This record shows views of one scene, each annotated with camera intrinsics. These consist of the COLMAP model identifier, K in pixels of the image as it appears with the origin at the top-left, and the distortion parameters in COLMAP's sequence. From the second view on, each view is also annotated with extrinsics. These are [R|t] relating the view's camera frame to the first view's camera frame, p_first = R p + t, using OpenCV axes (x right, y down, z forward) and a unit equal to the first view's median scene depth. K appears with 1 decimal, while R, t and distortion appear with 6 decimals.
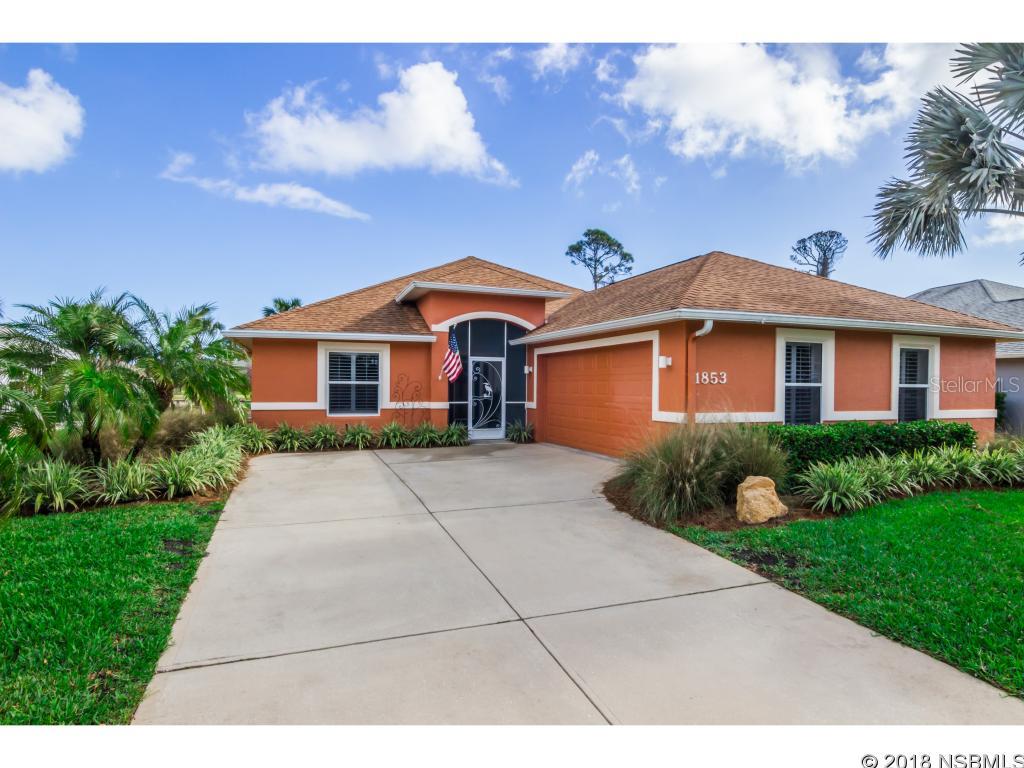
lens RADIAL K [[568.2, 0, 512.0], [0, 568.2, 384.0], [0, 0, 1]] dist [0.003499, -0.001483]
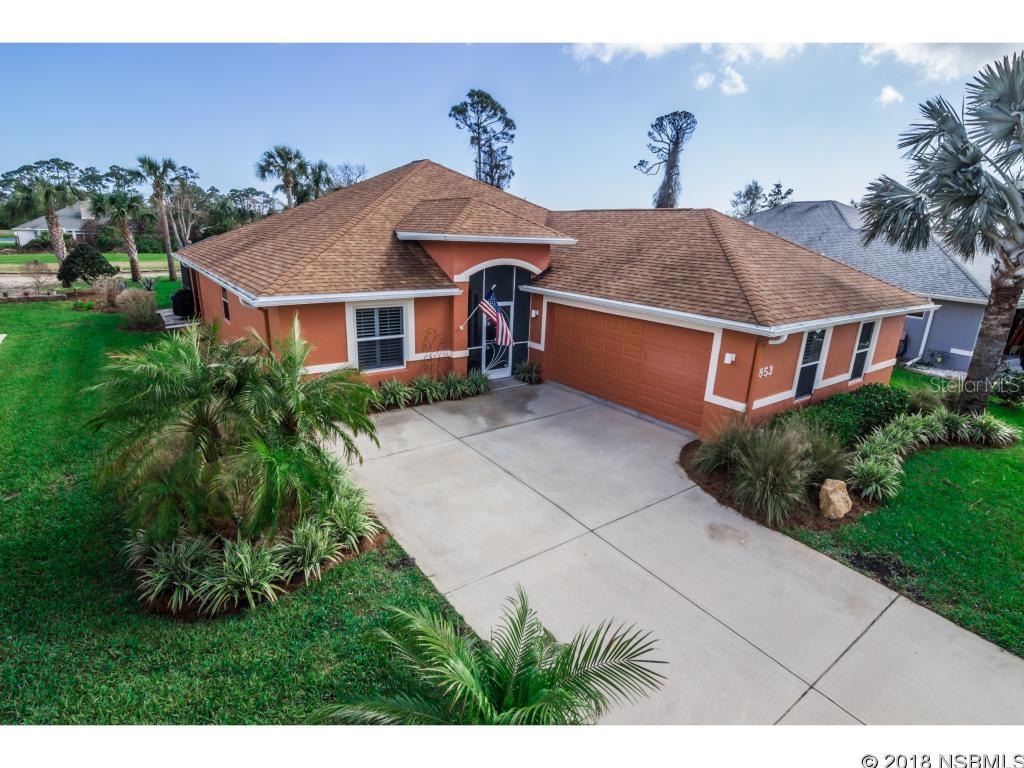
lens RADIAL K [[513.9, 0, 514.2], [0, 513.9, 390.3], [0, 0, 1]] dist [-0.014519, -0.000542]
pose [[0.965102, -0.051336, 0.256795, -0.279826], [-0.025811, 0.957176, 0.288355, -0.173823], [-0.260601, -0.284920, 0.922447, 0.085589]]
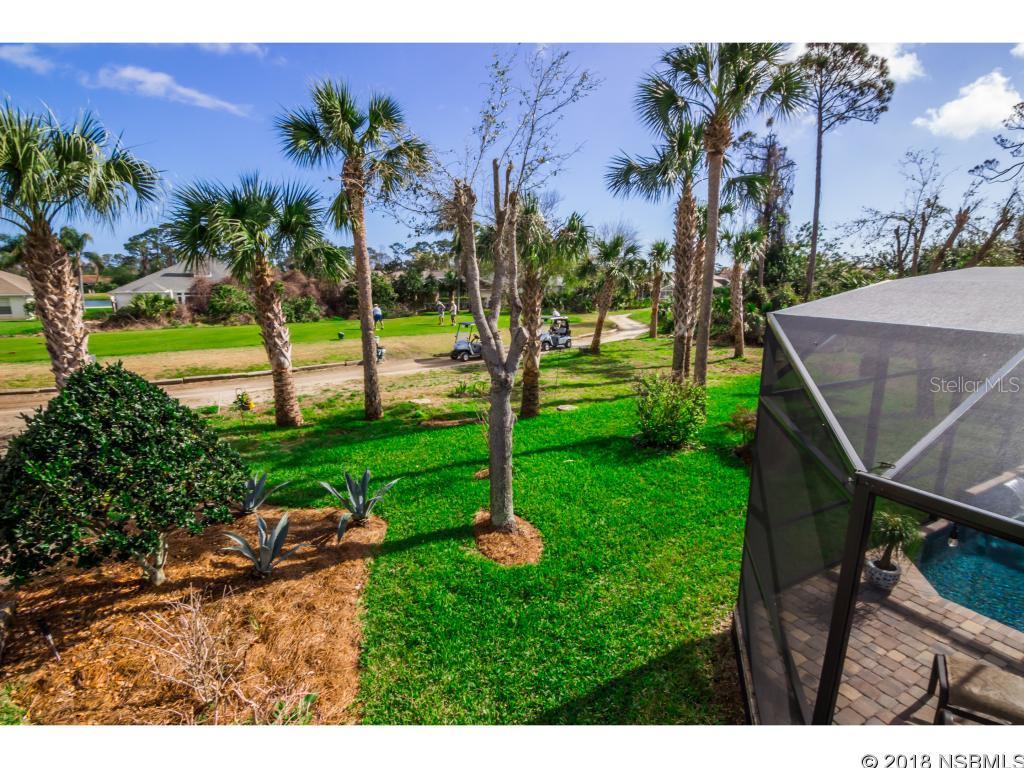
lens RADIAL K [[513.9, 0, 514.2], [0, 513.9, 390.3], [0, 0, 1]] dist [-0.014519, -0.000542]
pose [[0.992833, -0.033006, 0.114865, -1.133780], [0.008948, 0.978939, 0.203956, -0.171027], [-0.119178, -0.201467, 0.972218, 2.198648]]
